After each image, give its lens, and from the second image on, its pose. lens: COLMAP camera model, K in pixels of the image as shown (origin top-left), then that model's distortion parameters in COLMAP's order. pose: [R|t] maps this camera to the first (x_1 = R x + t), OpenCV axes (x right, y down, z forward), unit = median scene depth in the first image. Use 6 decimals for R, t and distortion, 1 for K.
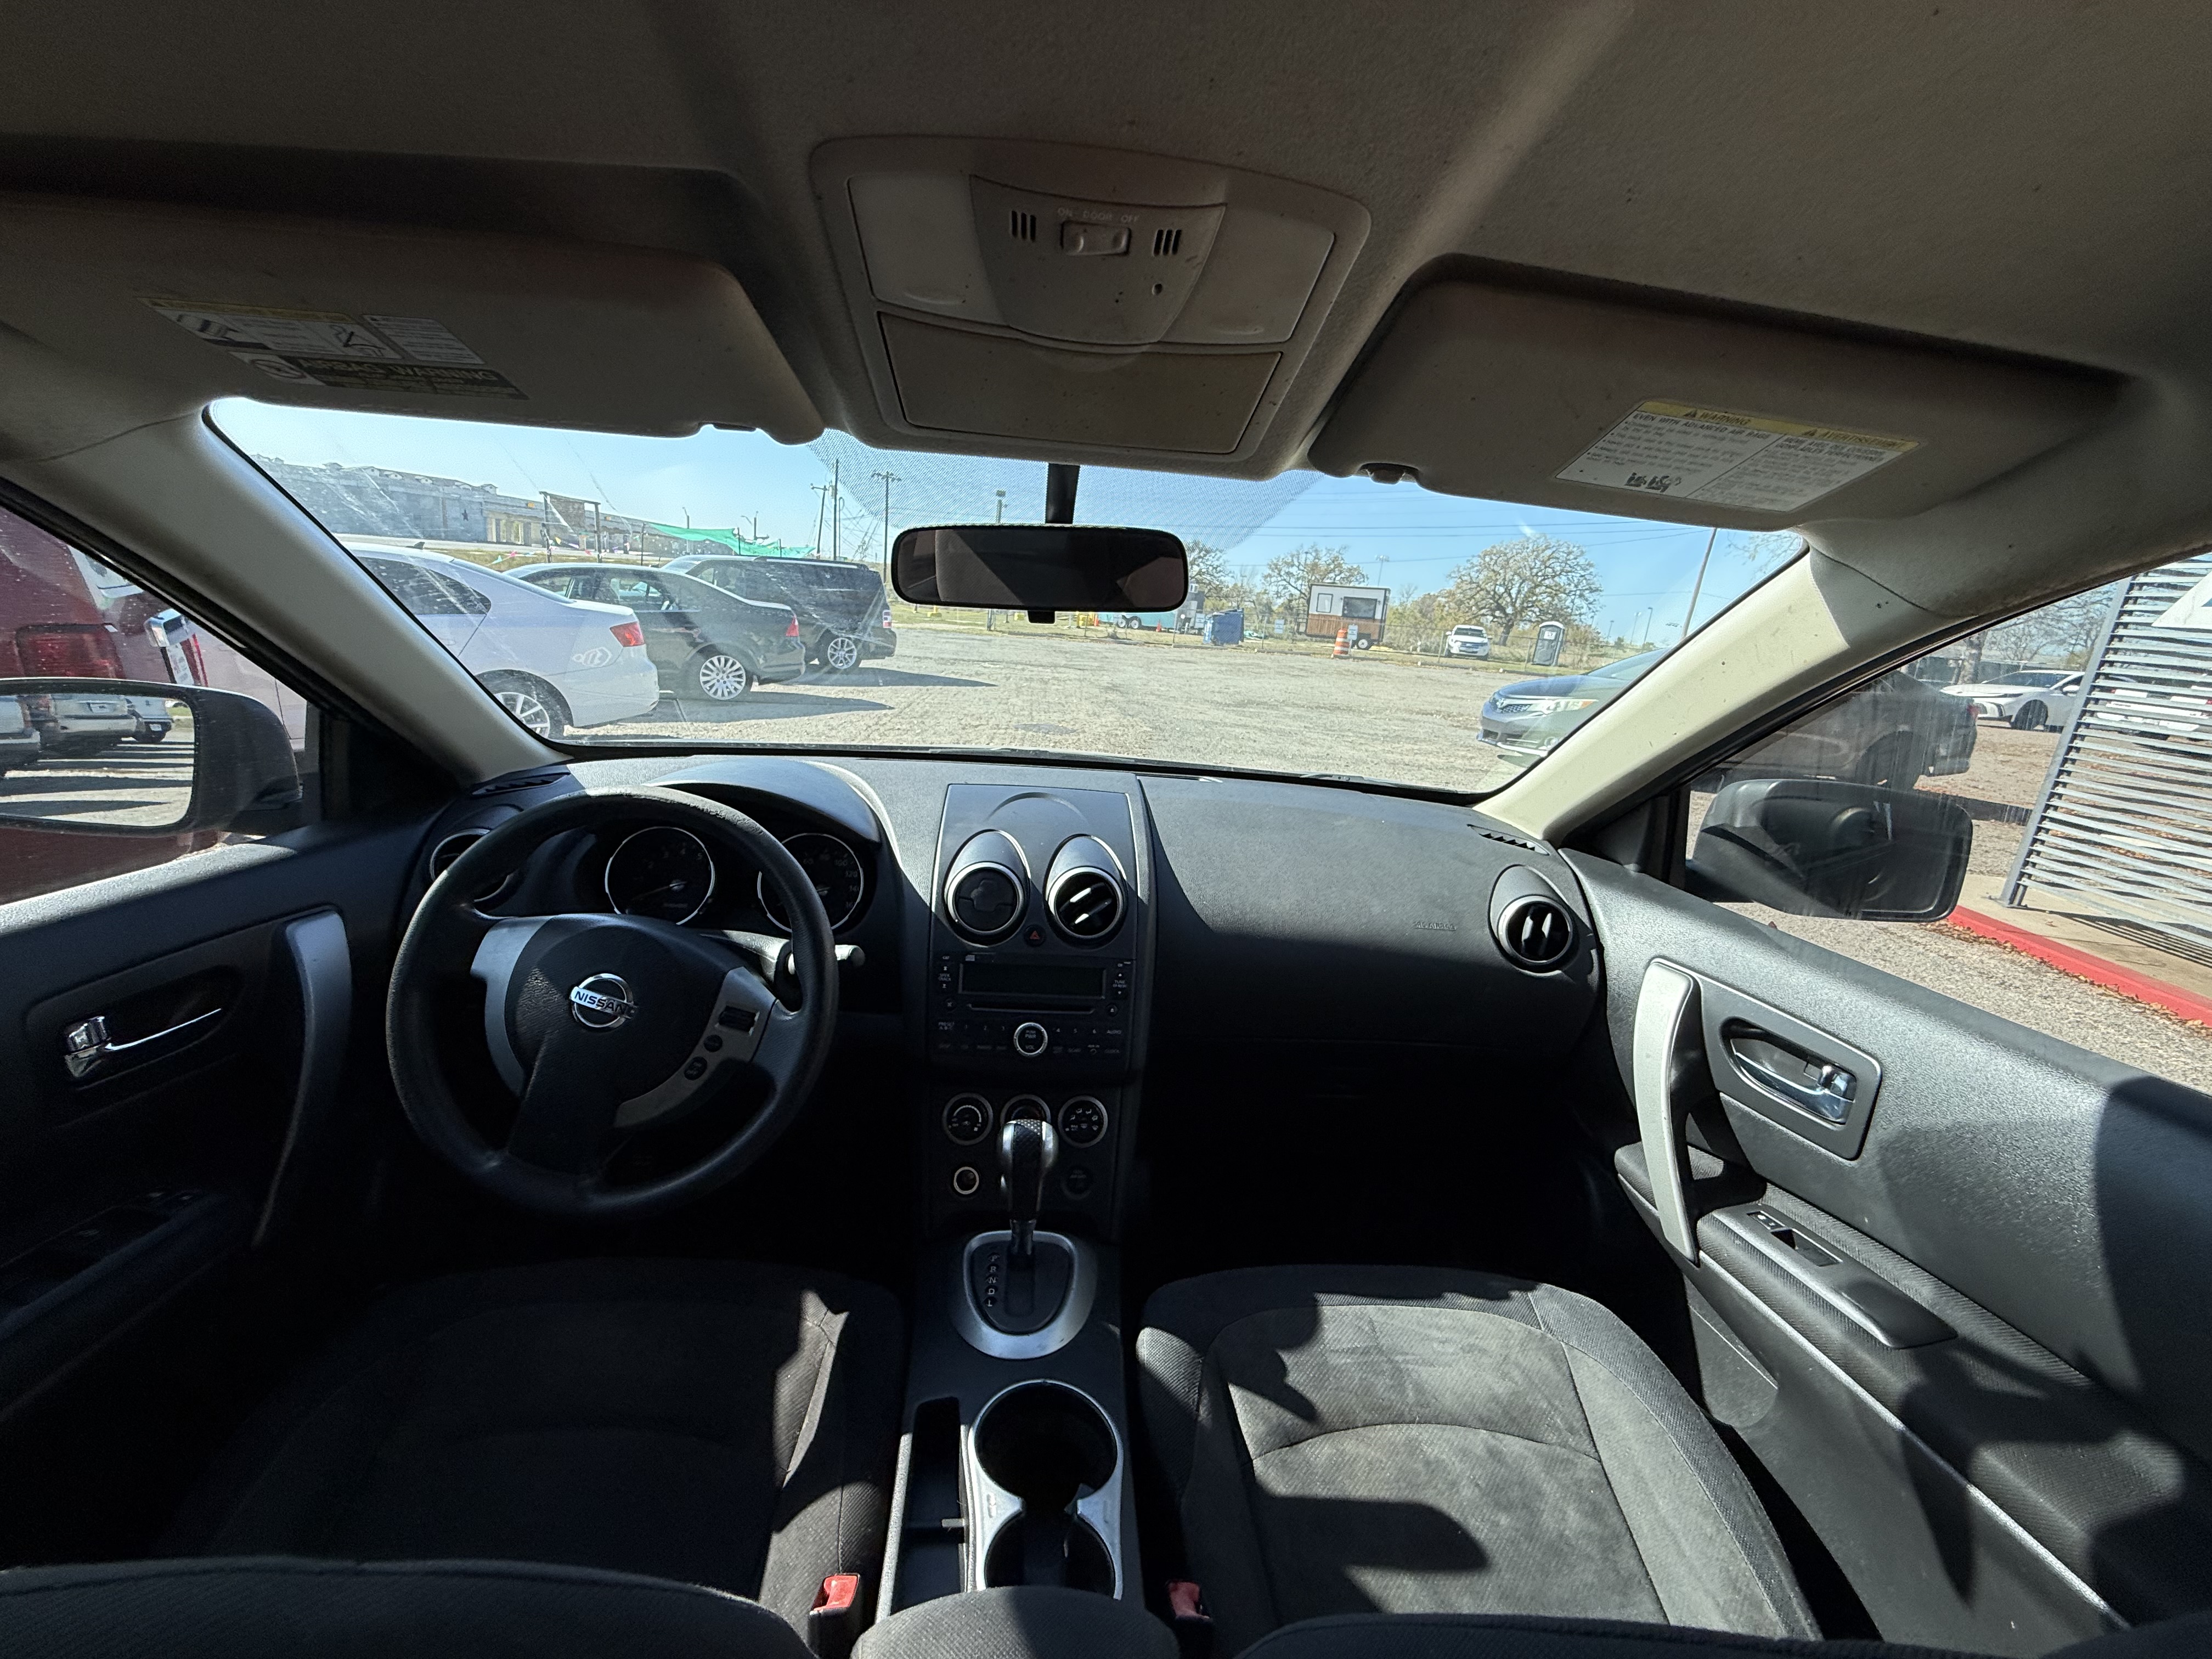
lens RADIAL K [[884.4, 0, 1107.6], [0, 884.4, 829.3], [0, 0, 1]] dist [-0.000166, -0.000434]
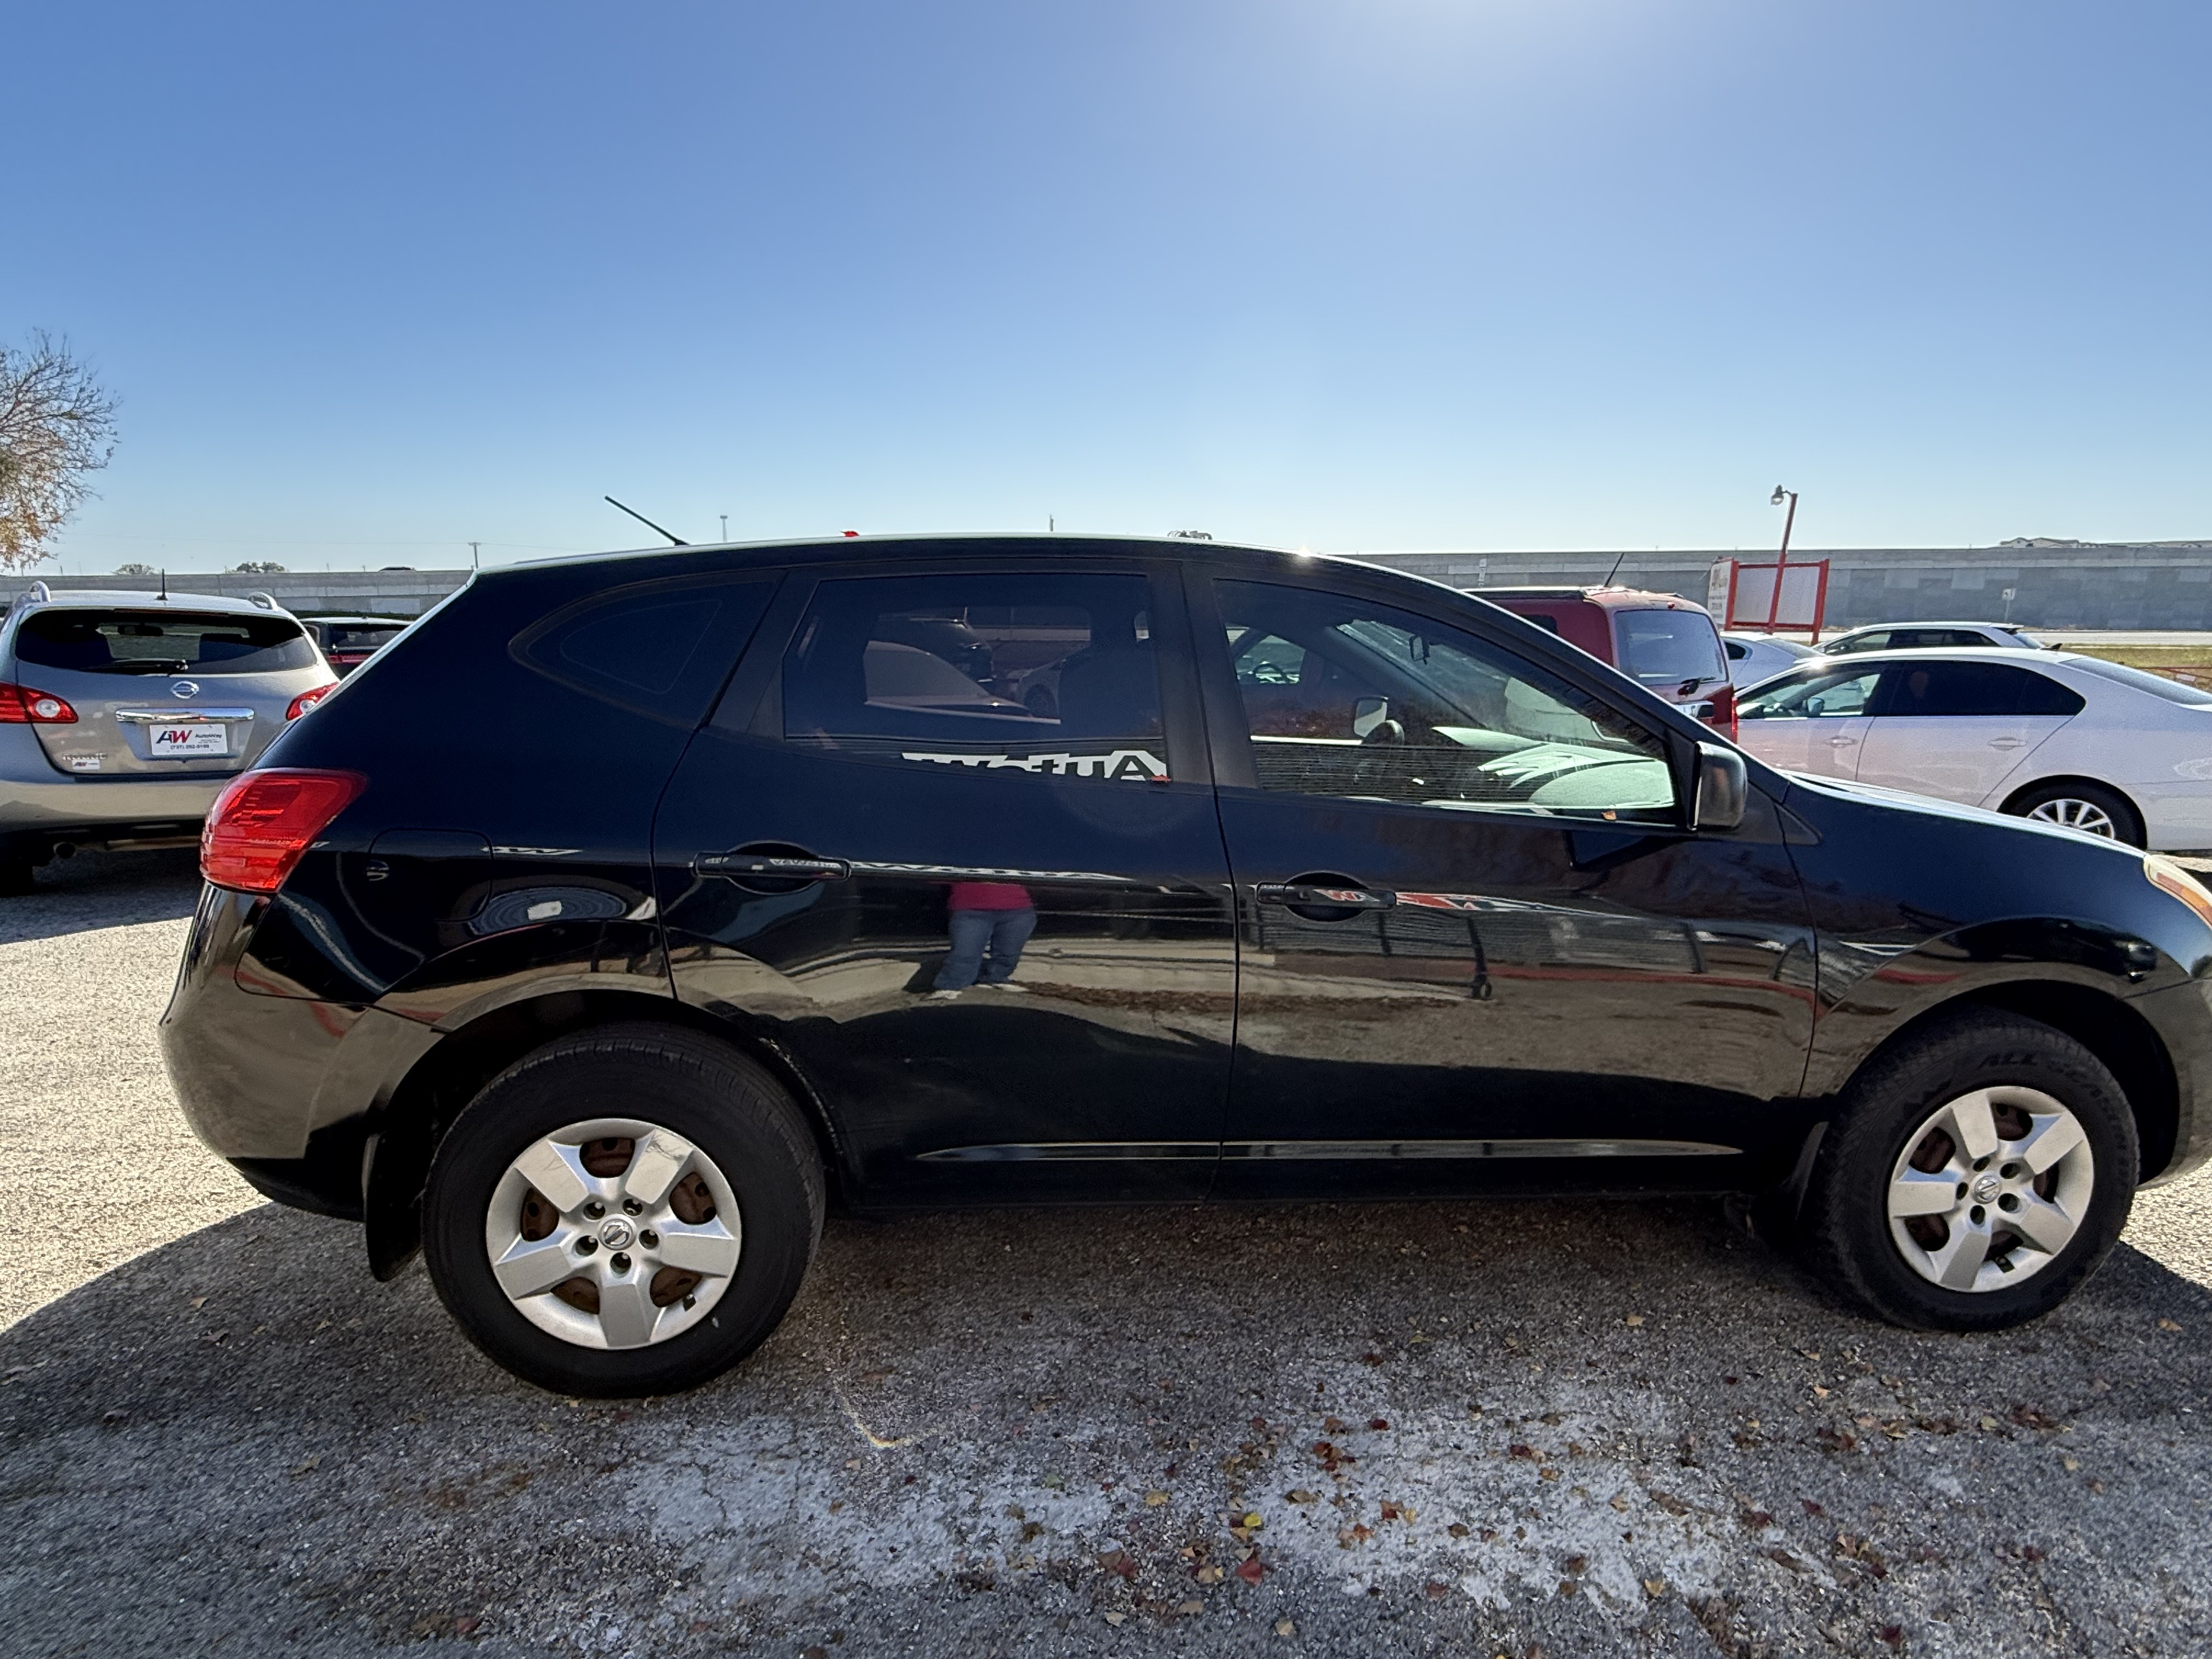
lens RADIAL K [[1147.9, 0, 1106.0], [0, 1147.9, 829.5], [0, 0, 1]] dist [-0.000430, -0.000083]
pose [[0.025720, 0.091487, -0.995474, 2.689703], [-0.256898, 0.962965, 0.081862, 0.191734], [0.966096, 0.253629, 0.048270, -0.063402]]
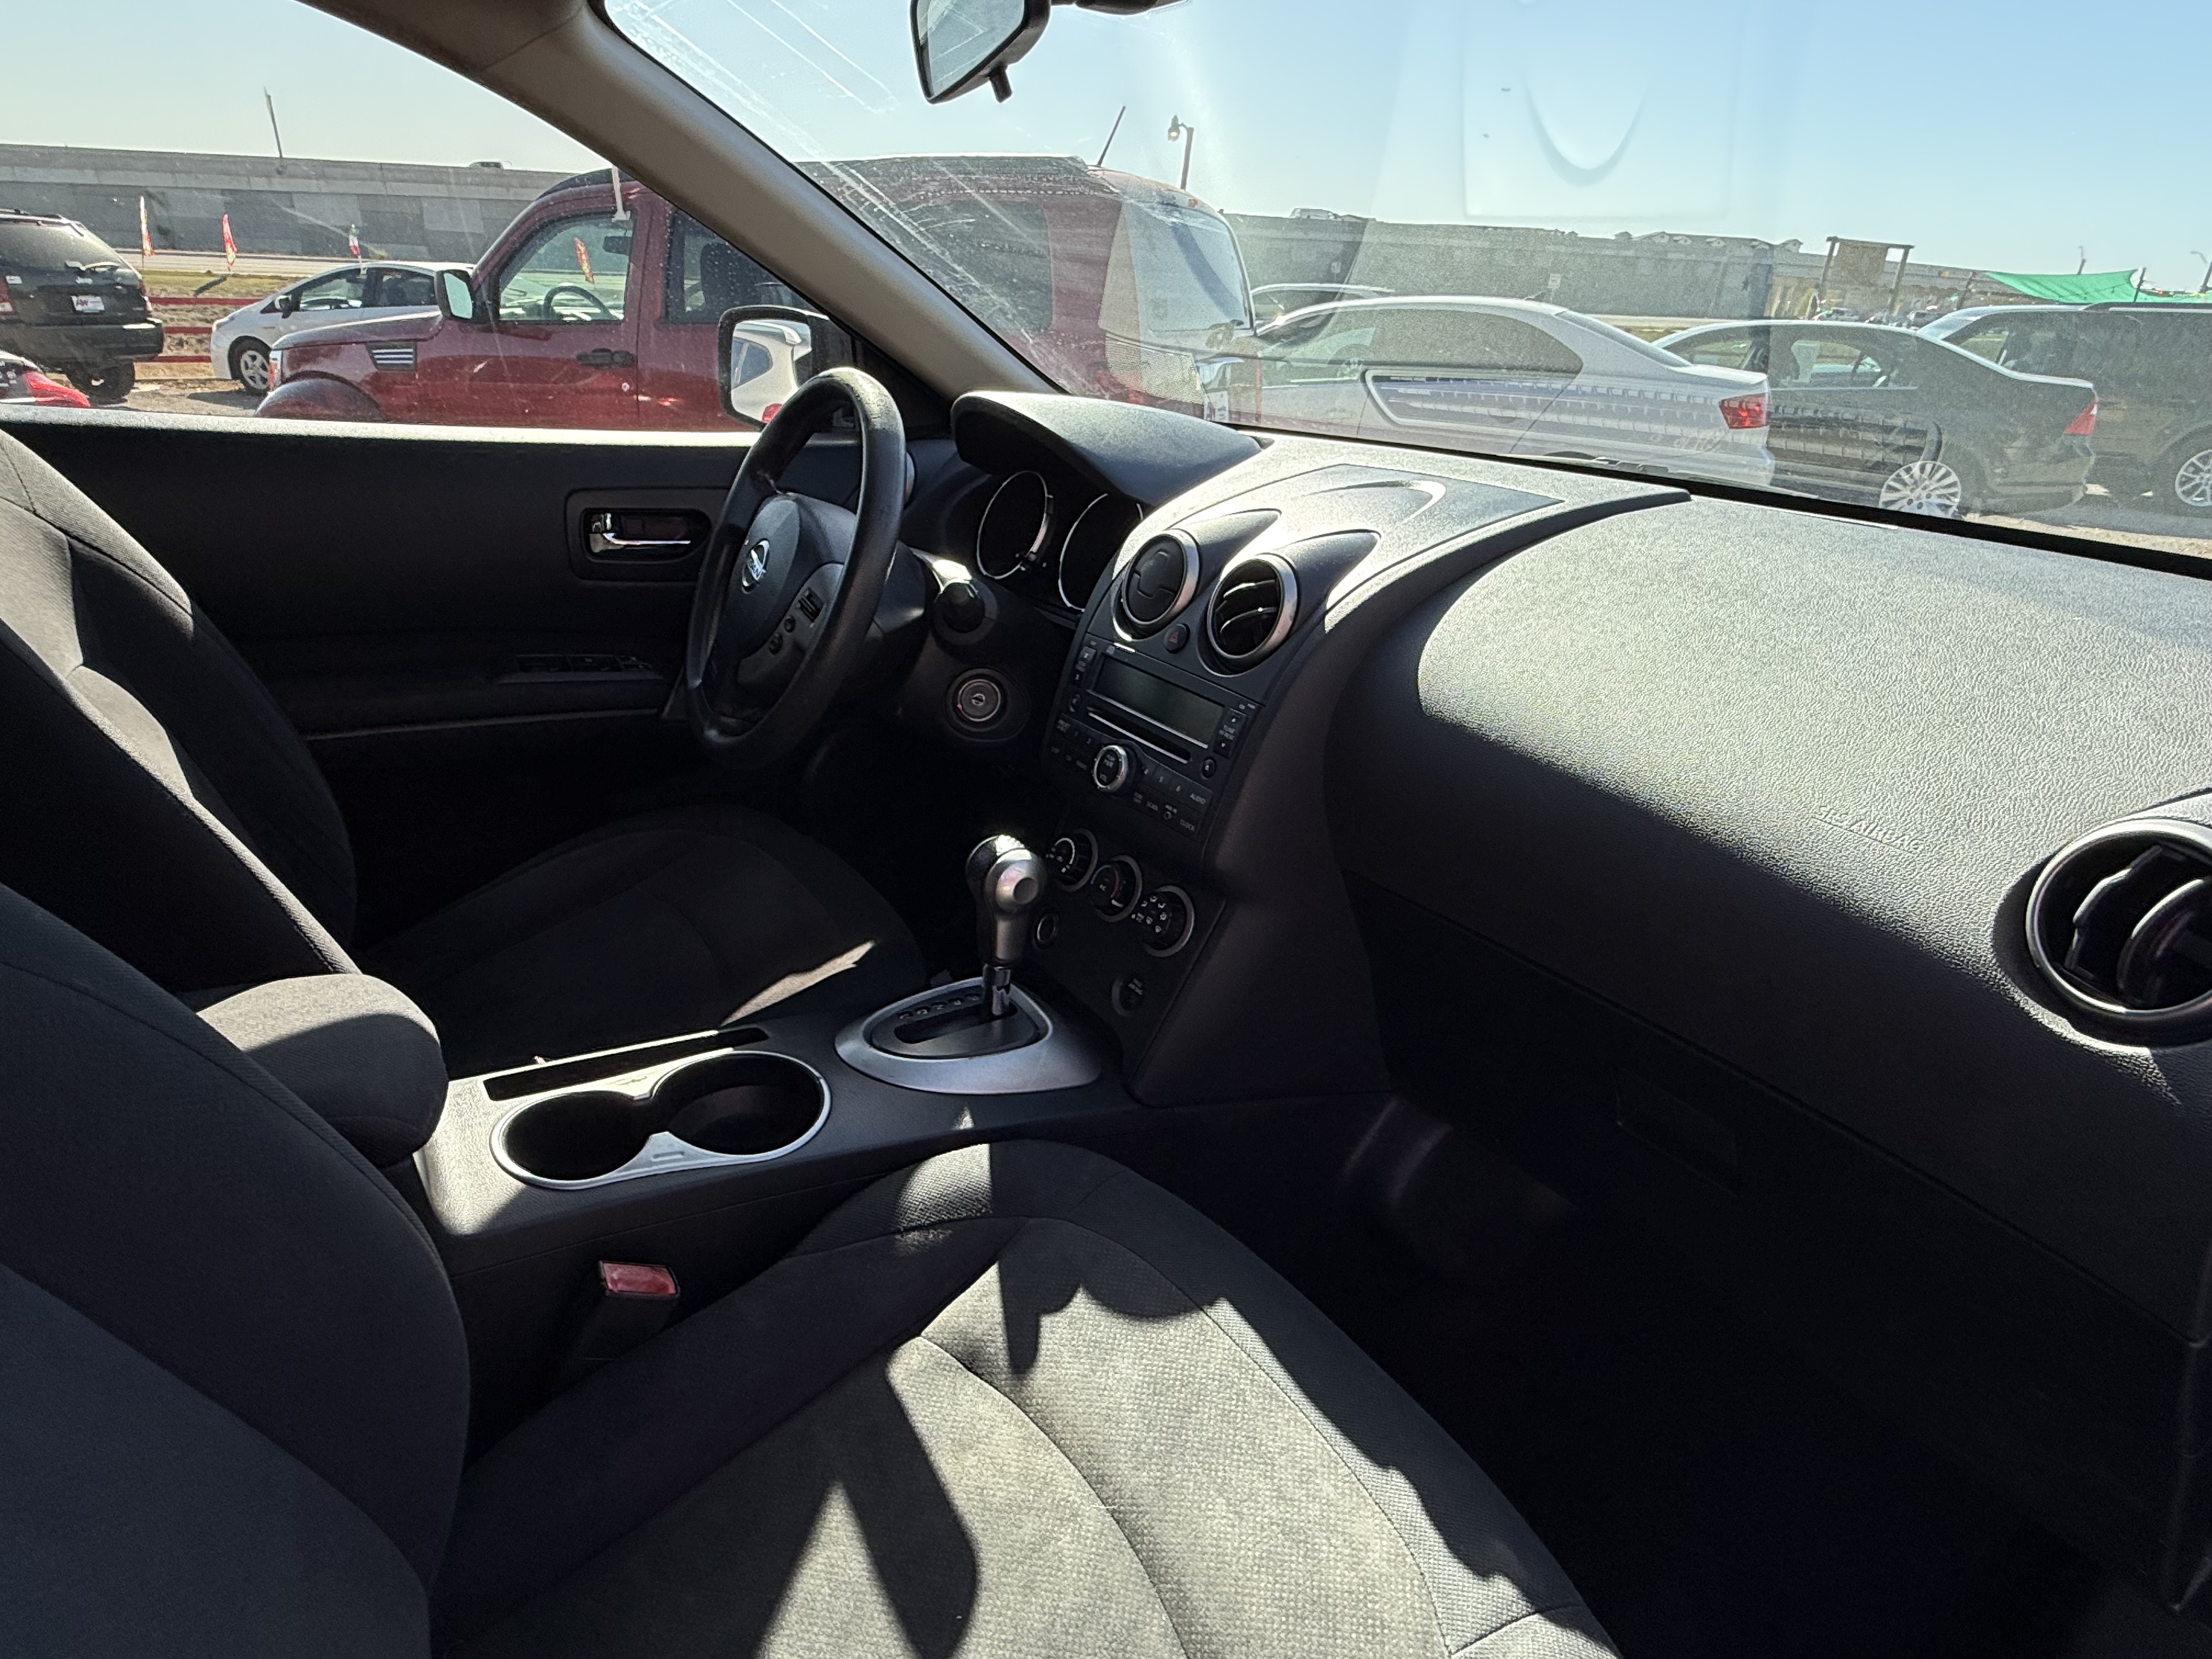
lens RADIAL K [[1217.0, 0, 1094.3], [0, 1217.0, 831.3], [0, 0, 1]] dist [-0.002423, 0.002073]
pose [[0.488212, 0.292181, -0.822362, 0.656098], [-0.219460, 0.953115, 0.208350, 0.073158], [0.844681, 0.078756, 0.529444, 0.415017]]
